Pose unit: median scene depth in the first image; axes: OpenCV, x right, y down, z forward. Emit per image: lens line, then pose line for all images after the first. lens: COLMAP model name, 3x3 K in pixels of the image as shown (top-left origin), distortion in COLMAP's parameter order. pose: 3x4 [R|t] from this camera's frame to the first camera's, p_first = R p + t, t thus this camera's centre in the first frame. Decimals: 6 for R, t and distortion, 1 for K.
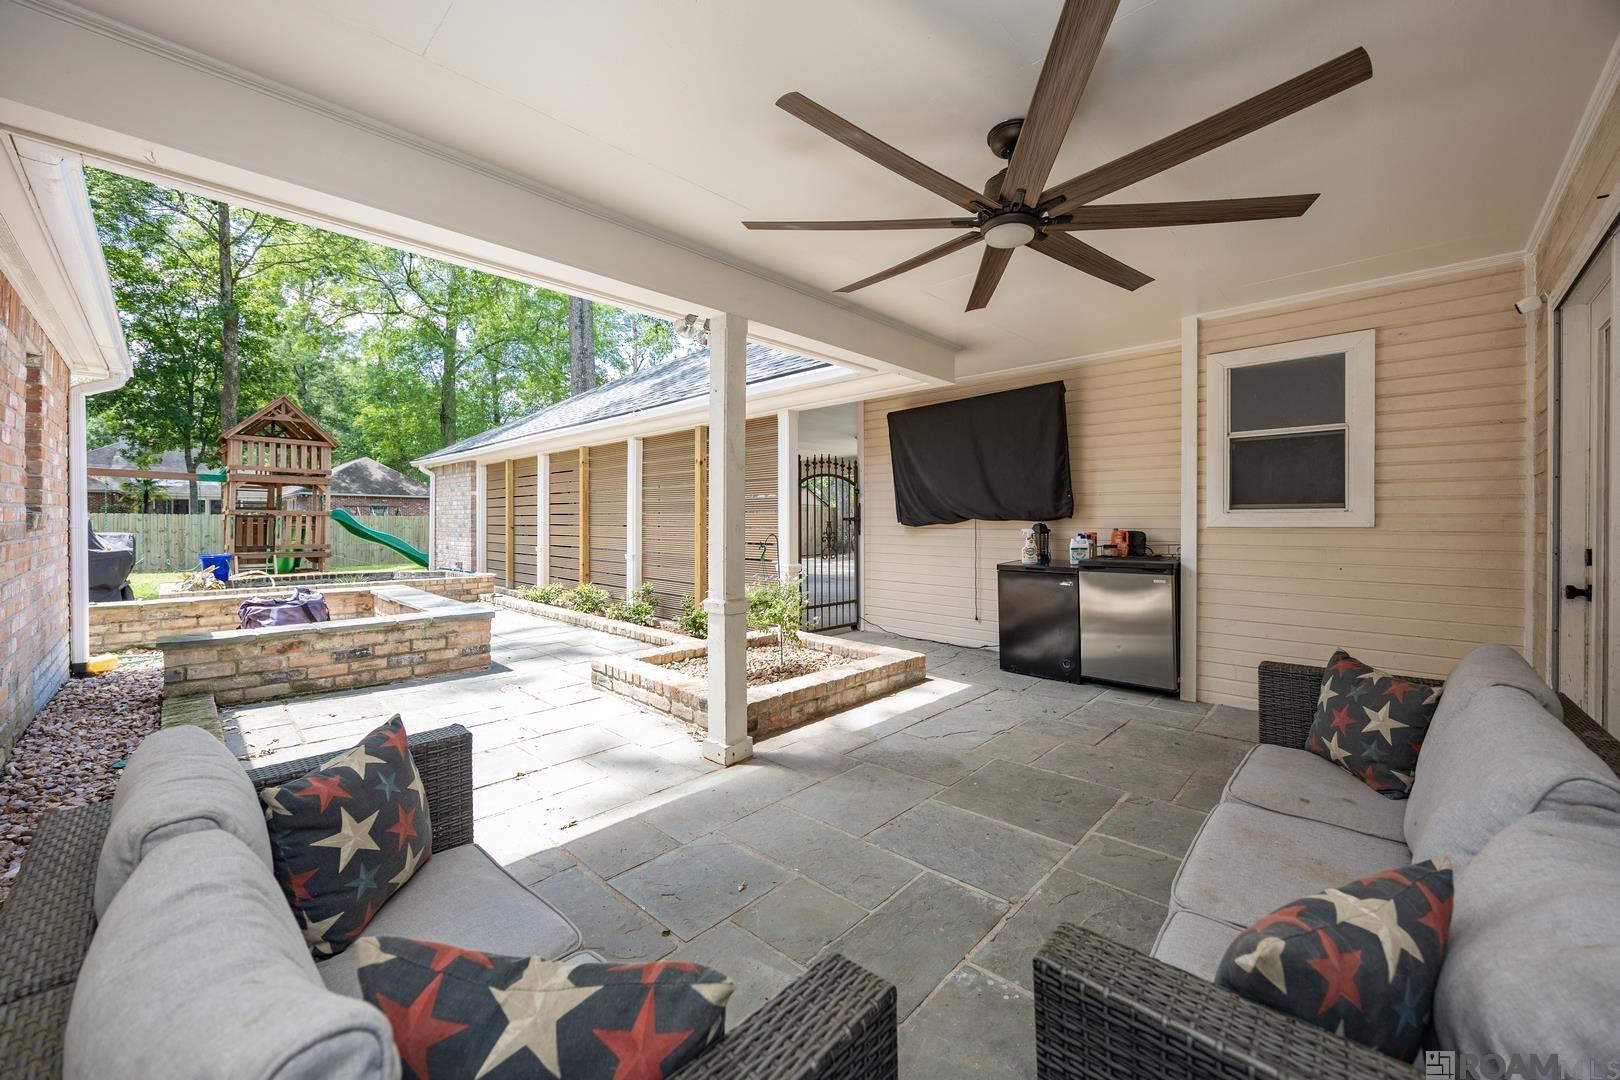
lens RADIAL K [[630.5, 0, 811.3], [0, 630.5, 547.1], [0, 0, 1]] dist [-0.000959, -0.000259]
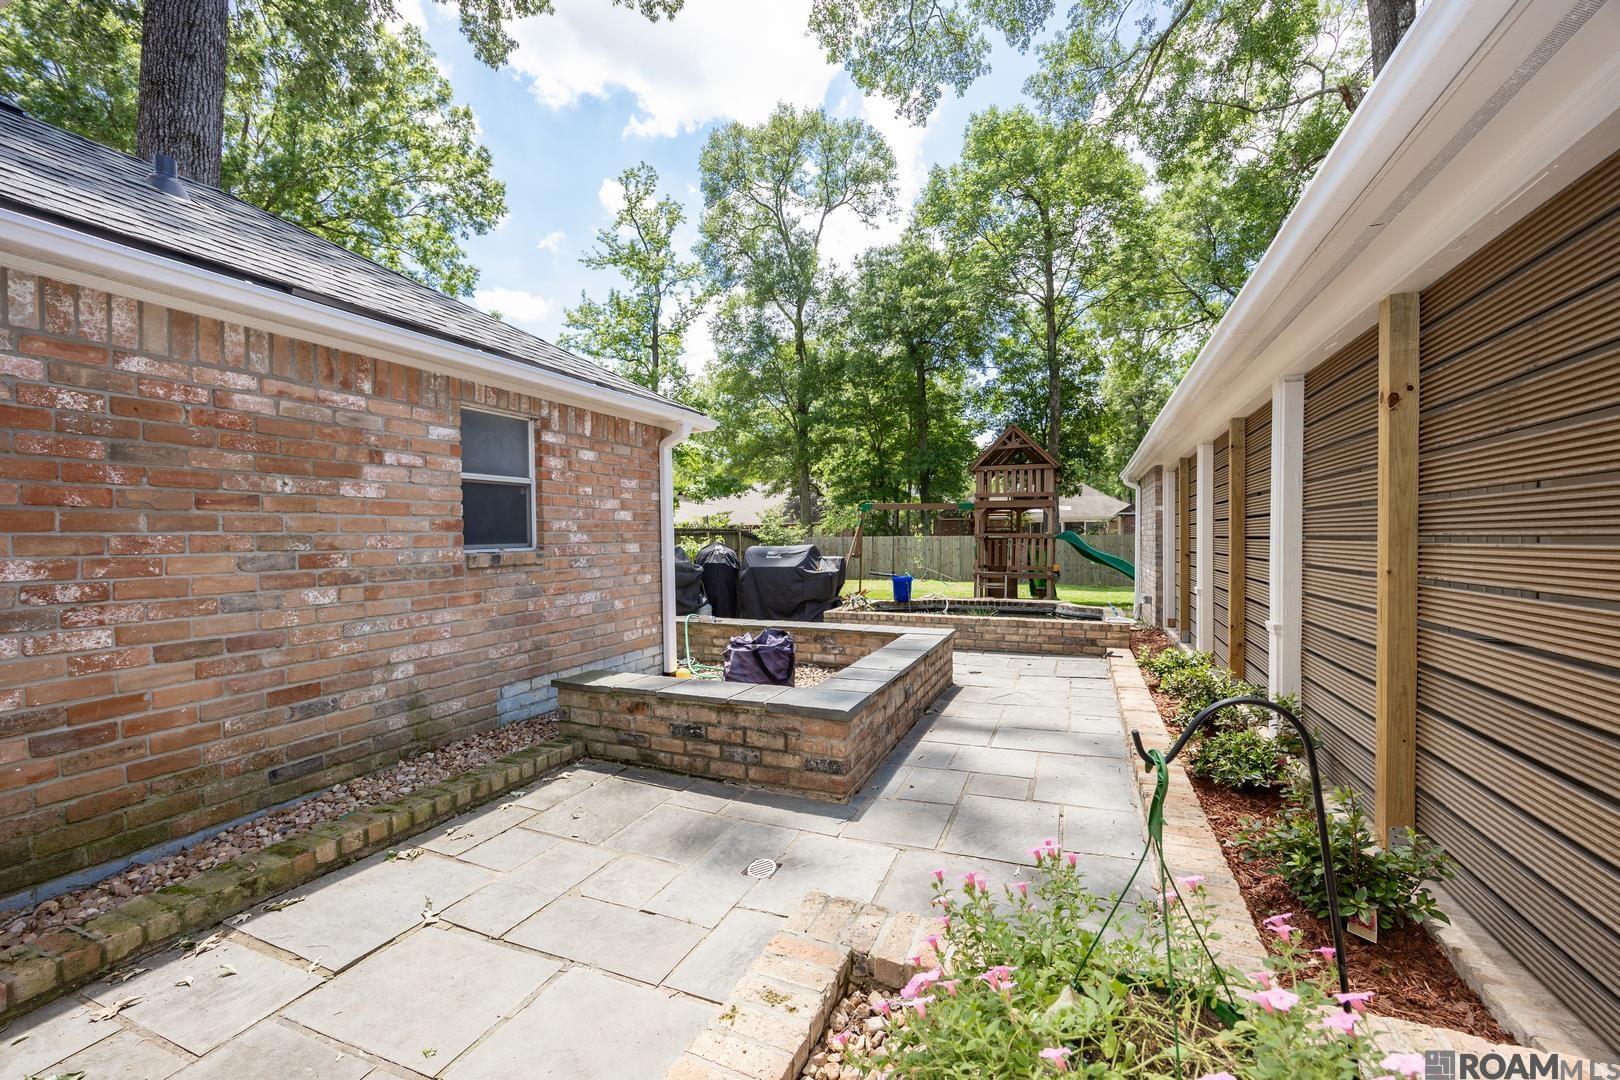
lens RADIAL K [[630.5, 0, 811.3], [0, 630.5, 547.1], [0, 0, 1]] dist [-0.000959, -0.000259]
pose [[0.361951, 0.006096, -0.932177, 0.057175], [-0.027563, 0.999611, -0.004165, -0.058691], [0.931789, 0.027201, 0.361979, 0.838281]]
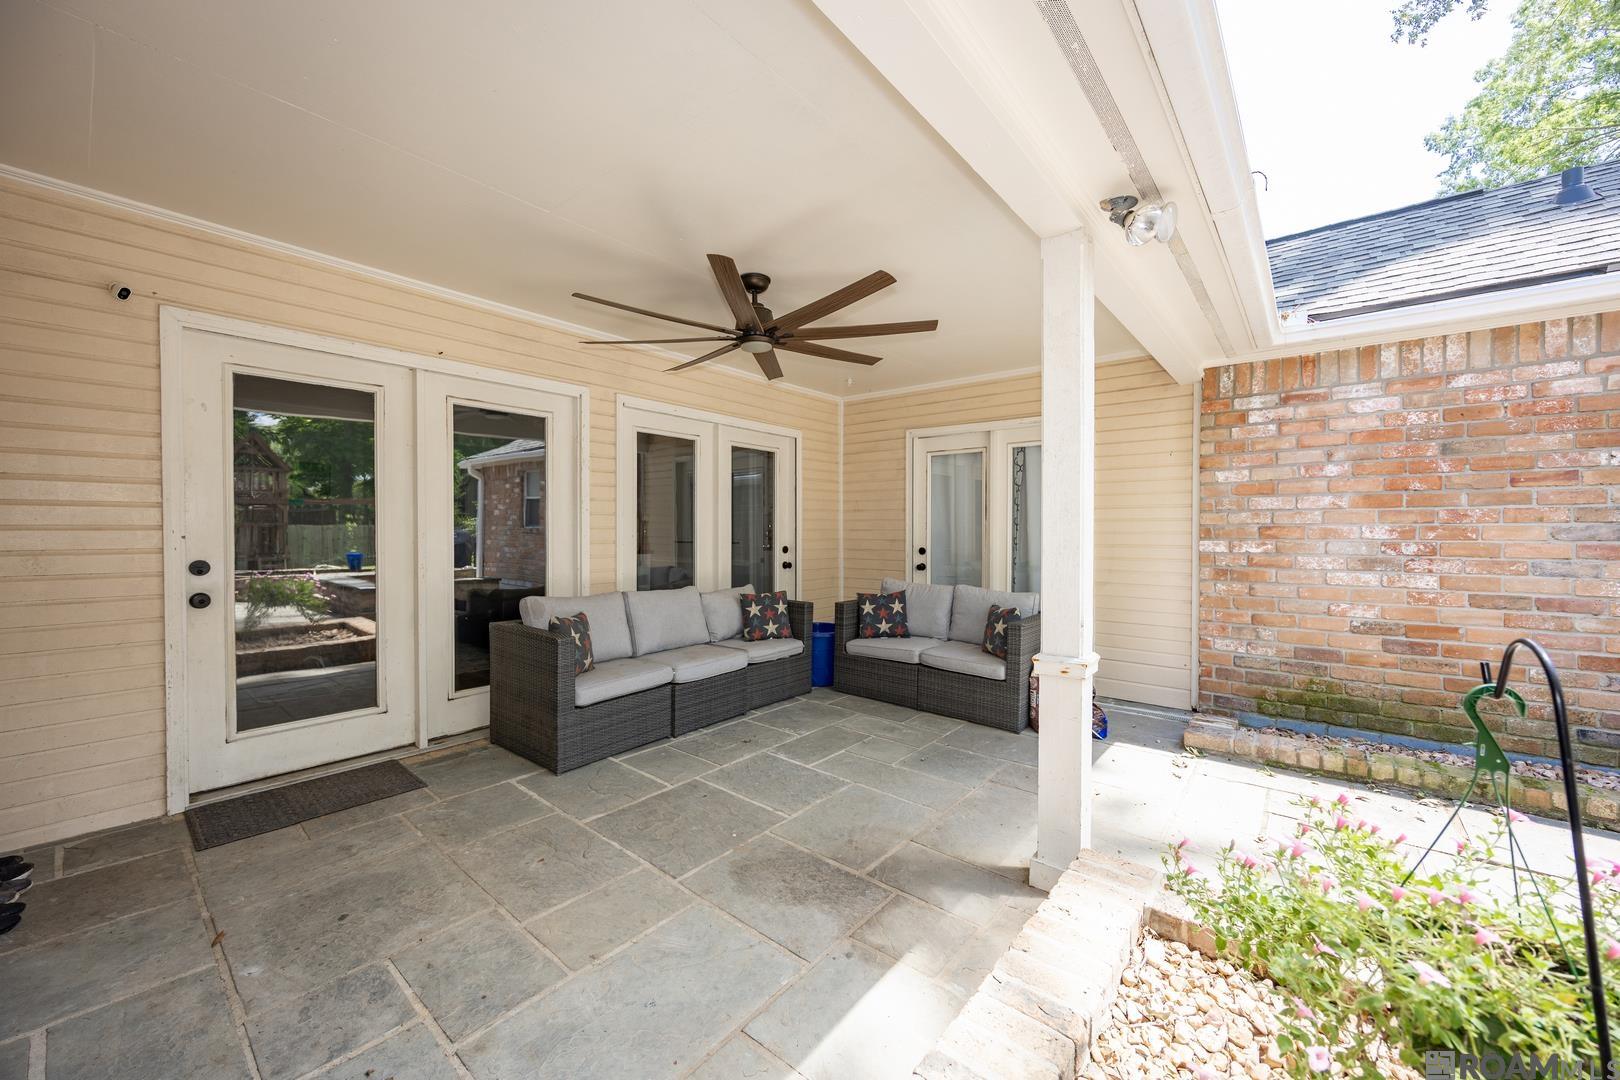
lens RADIAL K [[626.8, 0, 802.8], [0, 626.8, 537.5], [0, 0, 1]] dist [-0.000293, 0.000111]
pose [[-0.998031, -0.004519, -0.062565, 0.136810], [-0.008072, 0.998361, 0.056650, -0.057294], [0.062206, 0.057044, -0.996432, 1.148193]]
